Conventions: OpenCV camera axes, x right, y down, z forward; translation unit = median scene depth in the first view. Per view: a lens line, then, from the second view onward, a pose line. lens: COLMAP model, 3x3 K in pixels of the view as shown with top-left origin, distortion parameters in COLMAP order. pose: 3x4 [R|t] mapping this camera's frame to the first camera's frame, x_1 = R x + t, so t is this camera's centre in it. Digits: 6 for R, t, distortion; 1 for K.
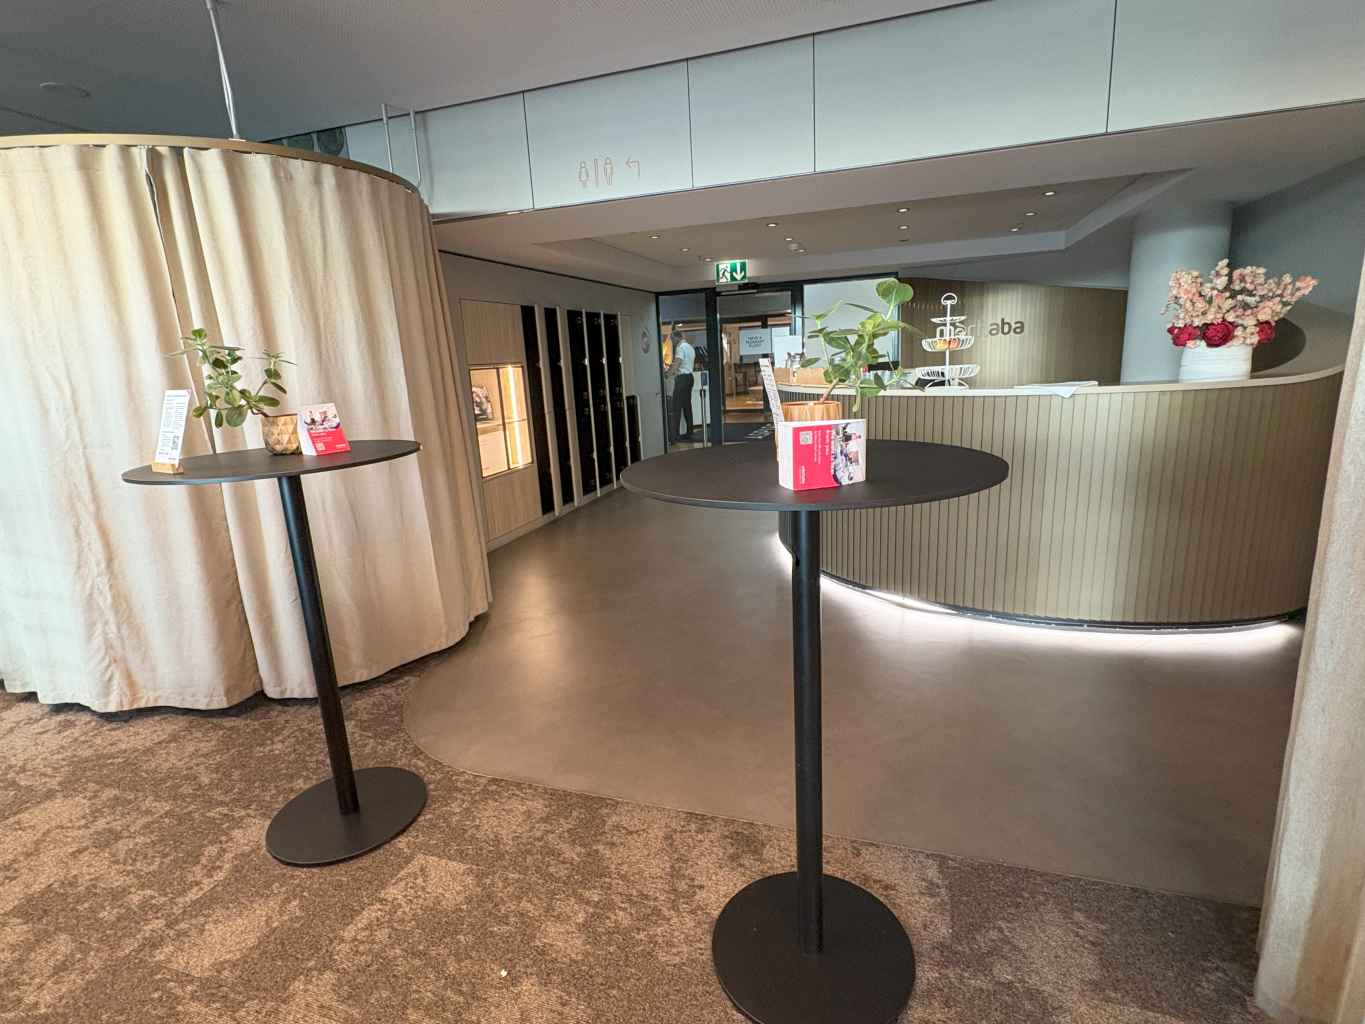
lens RADIAL K [[671.6, 0, 684.4], [0, 671.6, 513.7], [0, 0, 1]] dist [-0.000846, -0.000248]
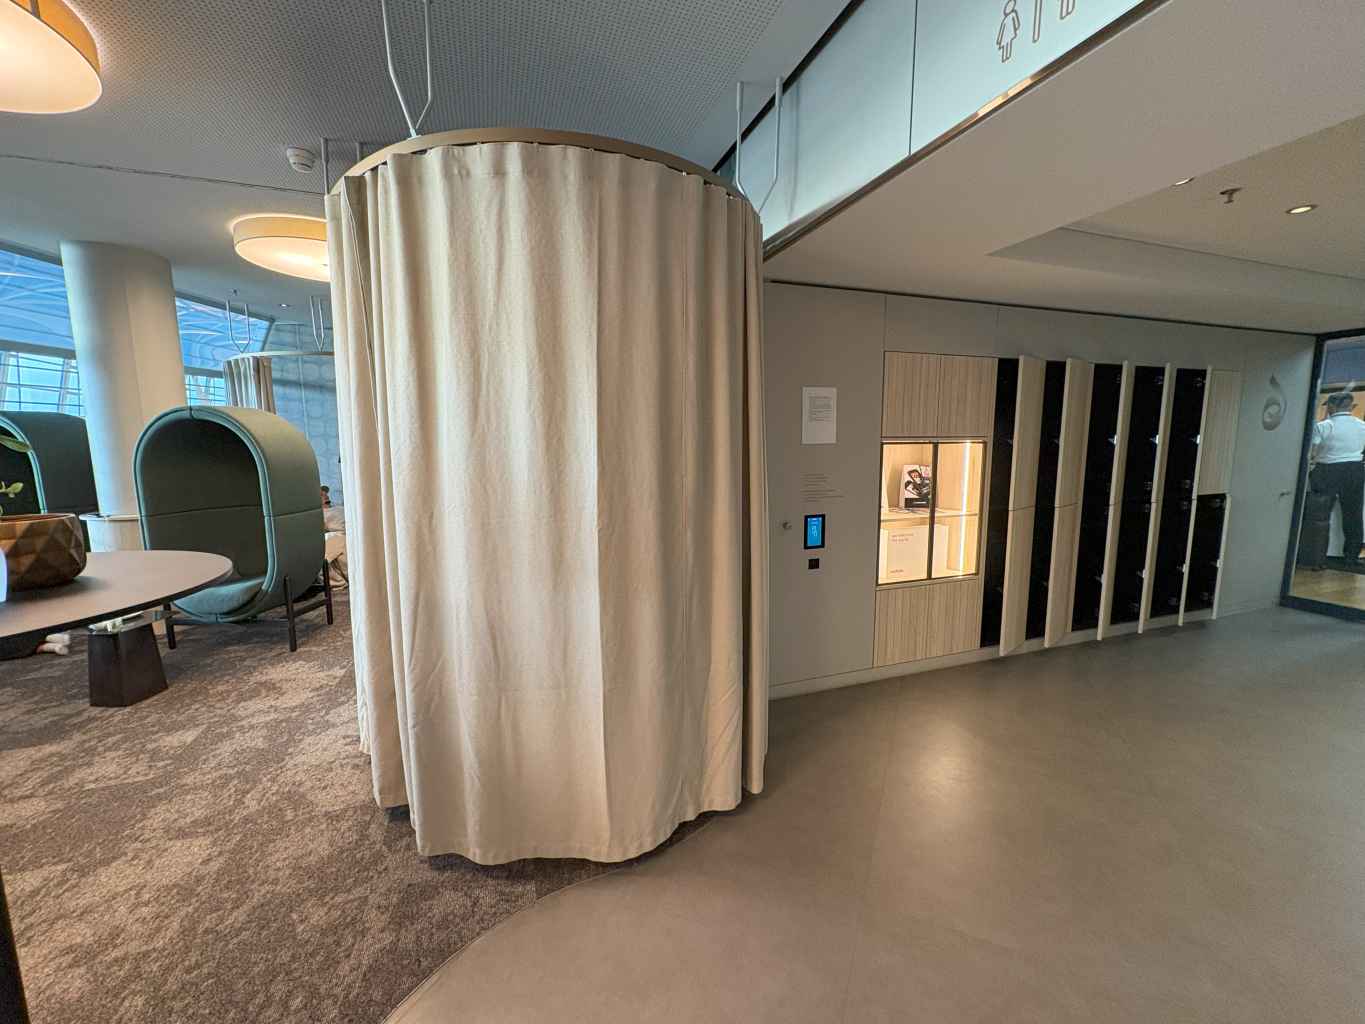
lens RADIAL K [[546.5, 0, 681.0], [0, 546.5, 514.0], [0, 0, 1]] dist [0.000485, 0.000267]
pose [[0.607688, 0.153401, -0.779220, 0.033576], [-0.205921, 0.978047, 0.031952, -0.106974], [0.767015, 0.141041, 0.625936, 0.439306]]
